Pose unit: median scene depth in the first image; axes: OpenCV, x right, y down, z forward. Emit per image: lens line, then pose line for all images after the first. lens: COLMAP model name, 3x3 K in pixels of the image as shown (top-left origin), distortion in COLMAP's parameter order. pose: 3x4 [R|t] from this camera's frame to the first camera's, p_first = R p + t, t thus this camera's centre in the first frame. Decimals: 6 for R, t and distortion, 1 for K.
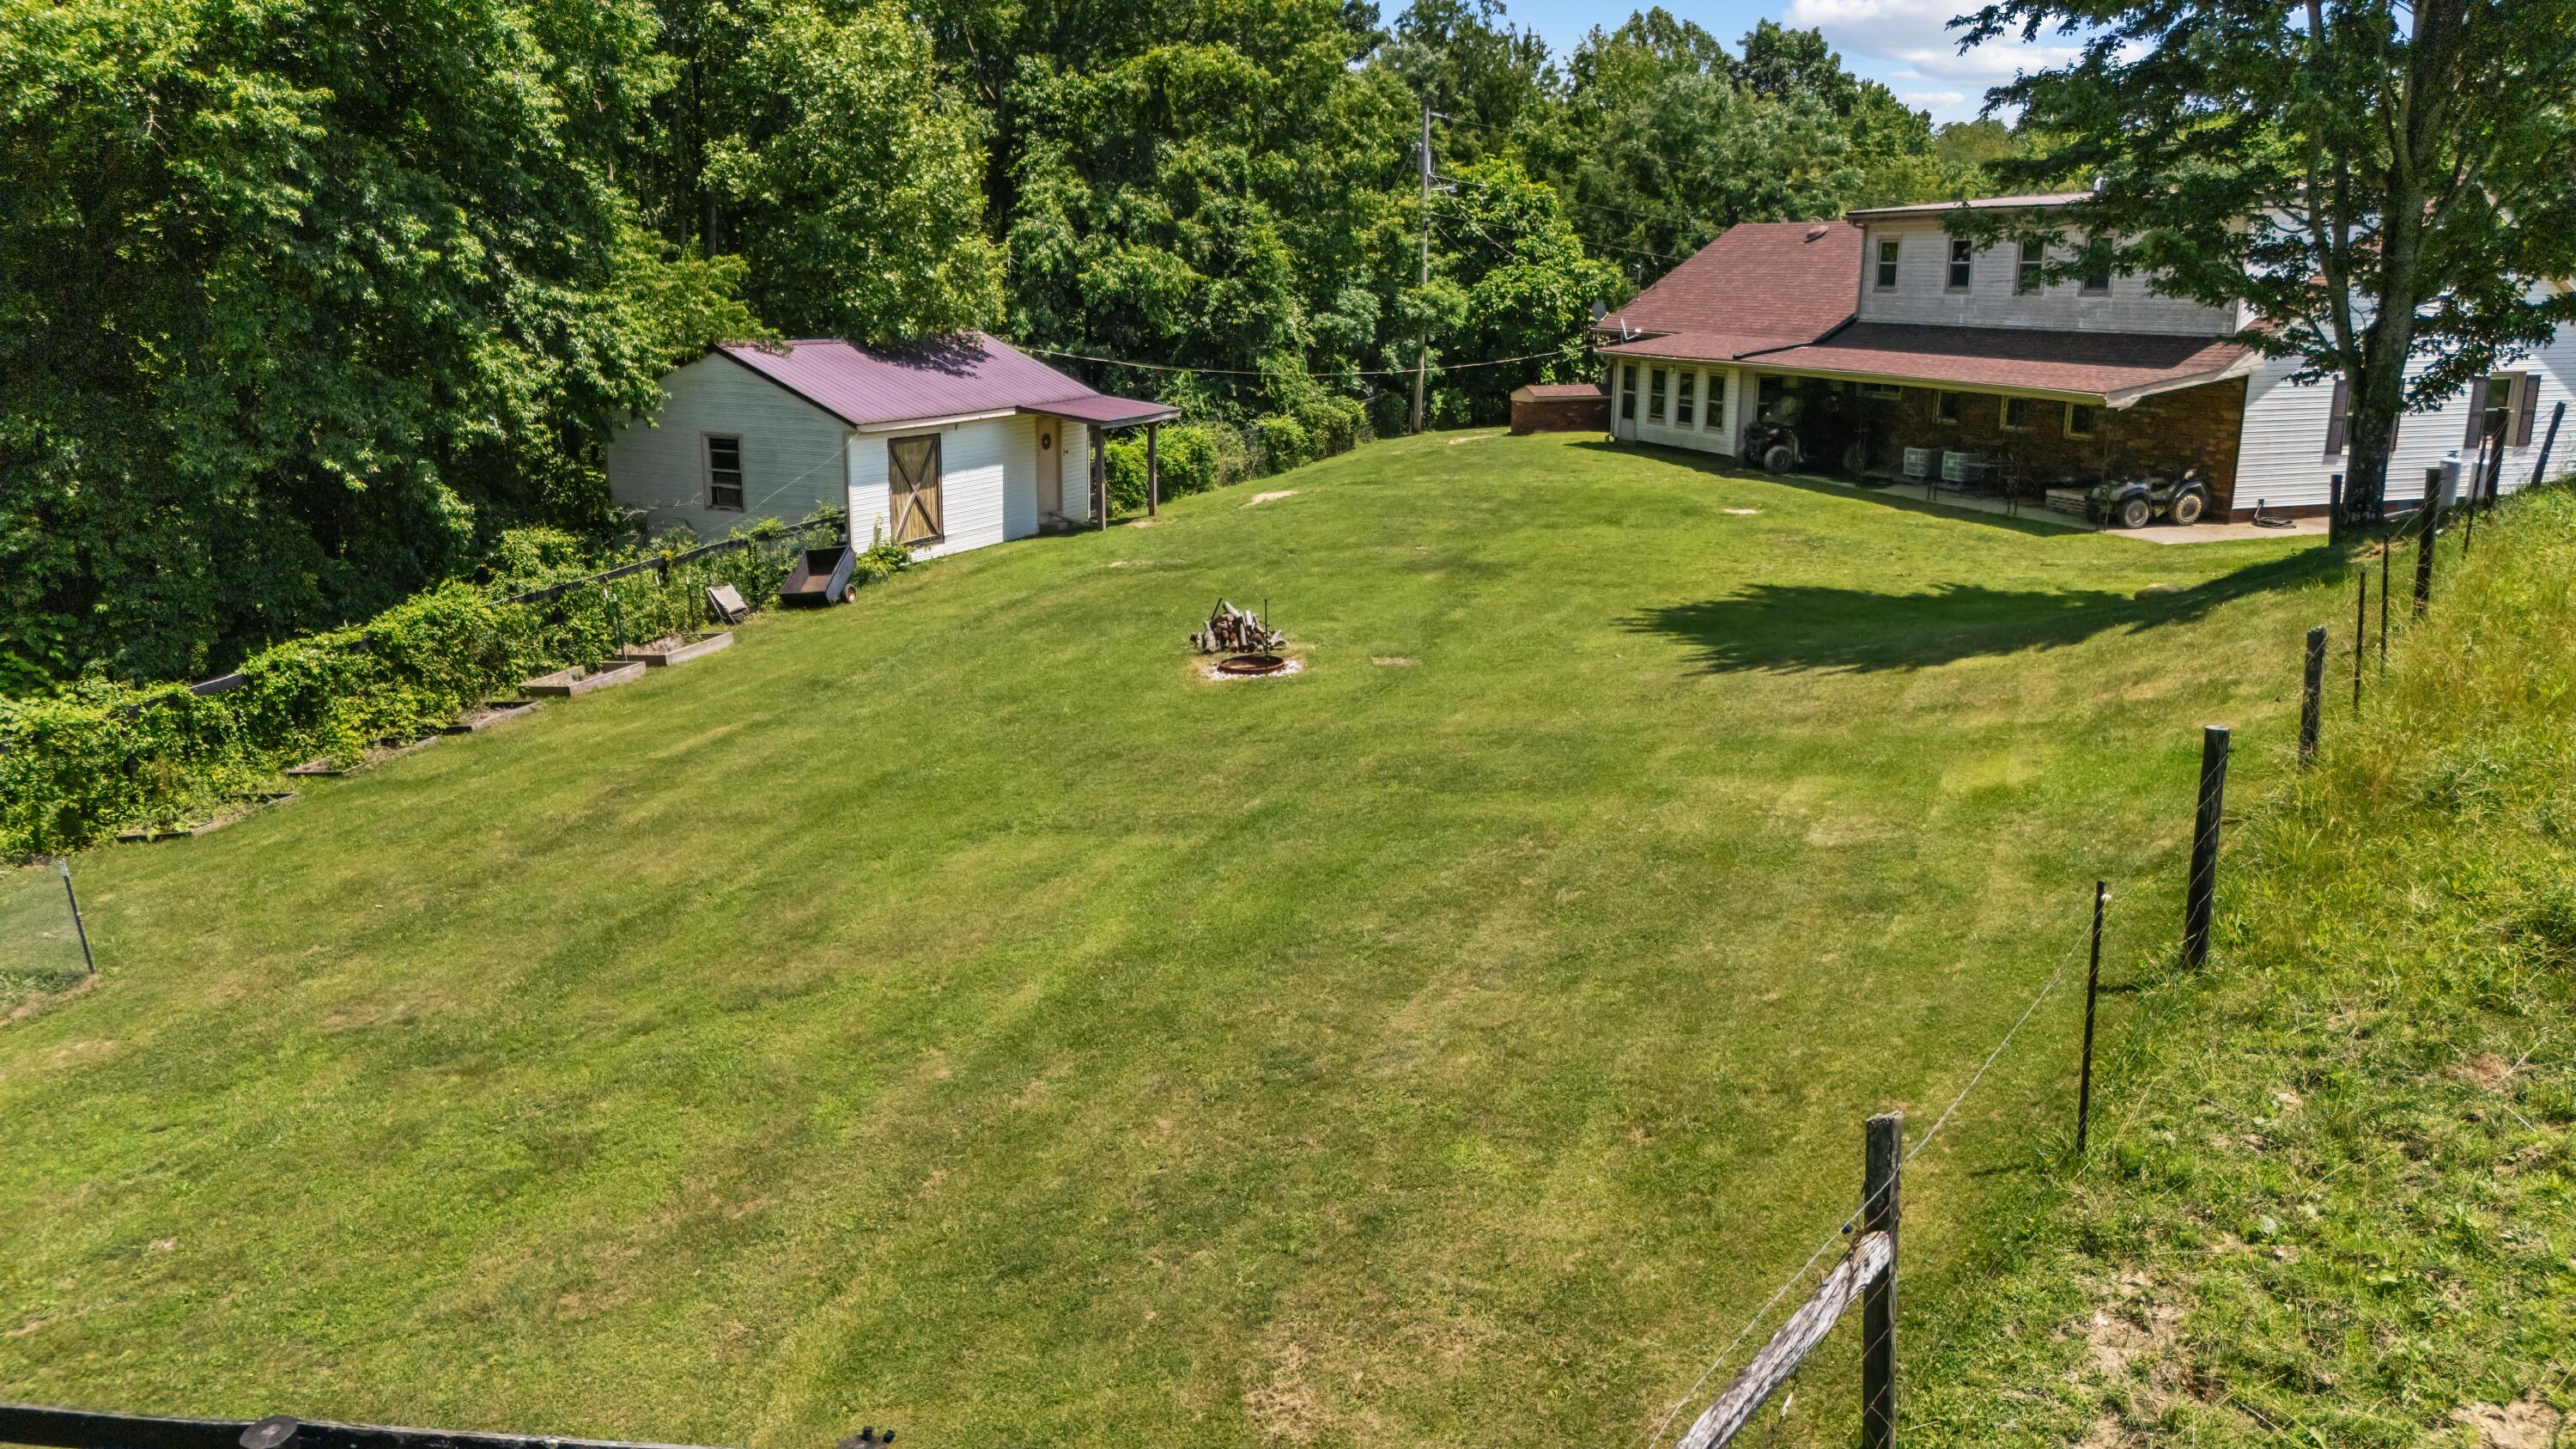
lens RADIAL K [[1915.6, 0, 1288.0], [0, 1915.6, 724.5], [0, 0, 1]] dist [0.090055, -0.086989]
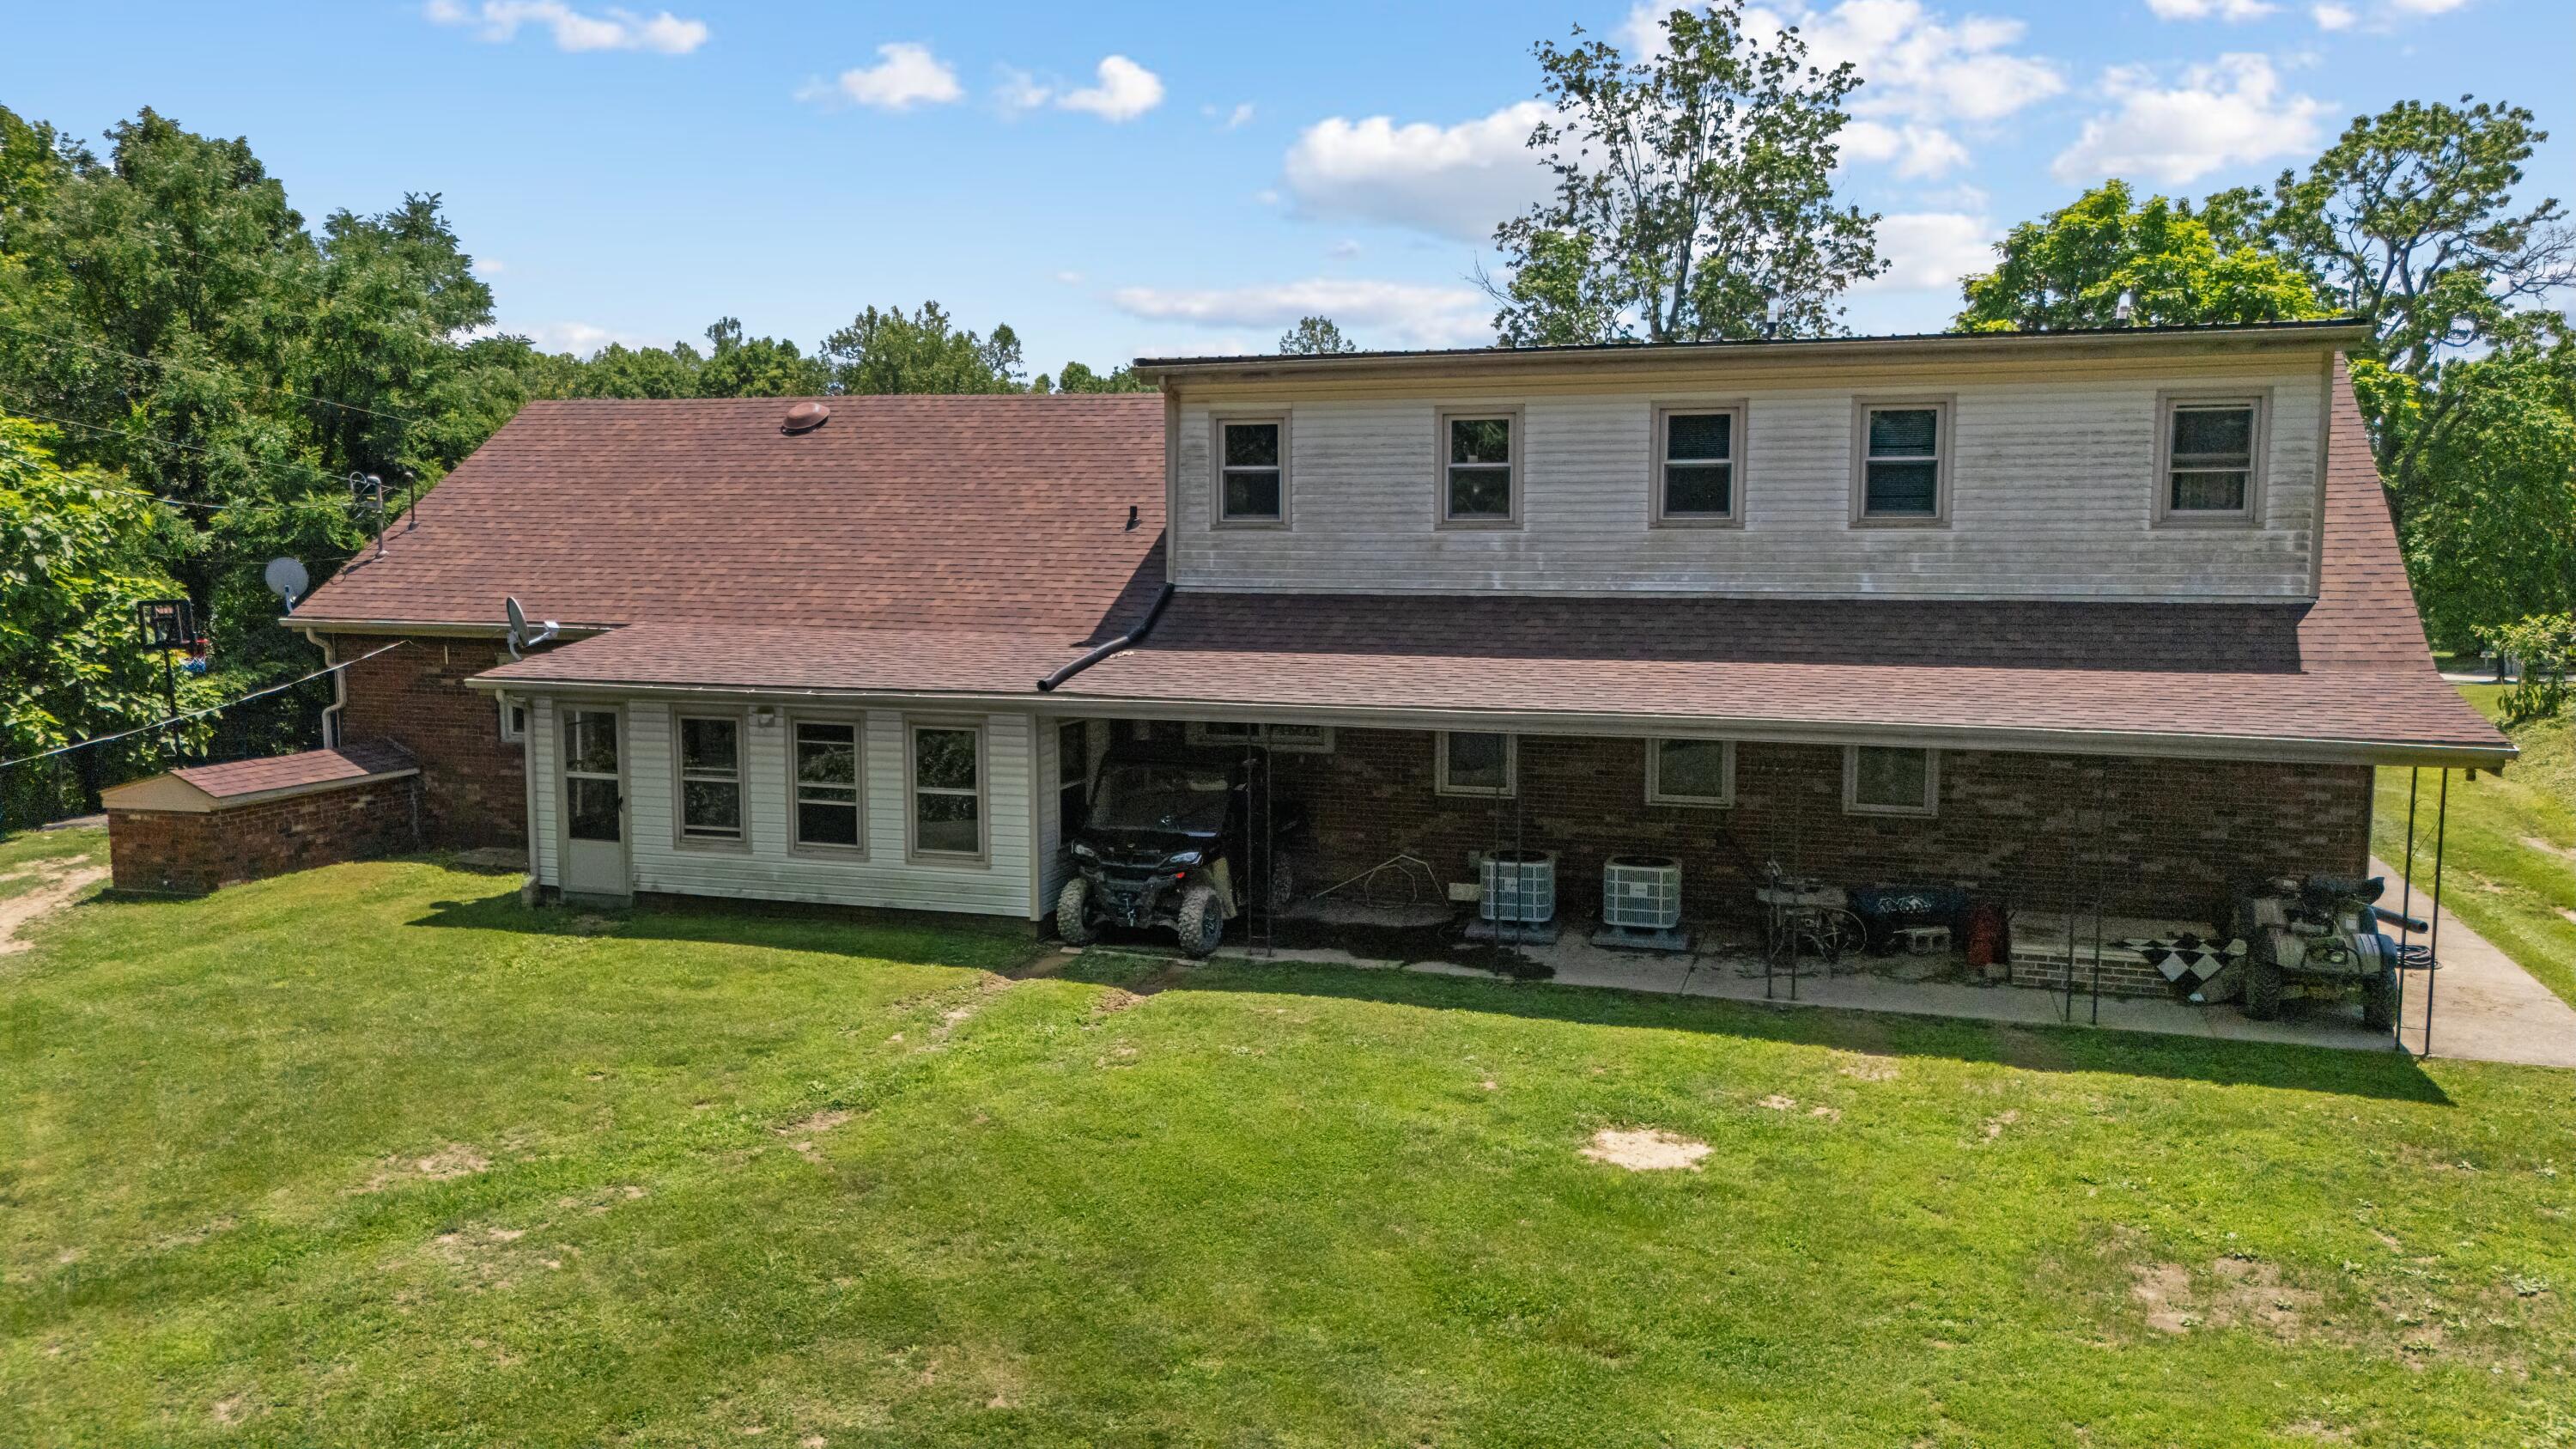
lens RADIAL K [[1915.6, 0, 1288.0], [0, 1915.6, 724.5], [0, 0, 1]] dist [0.090055, -0.086989]
pose [[0.614340, -0.085269, 0.784421, -0.052911], [0.186675, 0.981628, -0.039493, -0.153642], [-0.766641, 0.170694, 0.618971, 0.699839]]
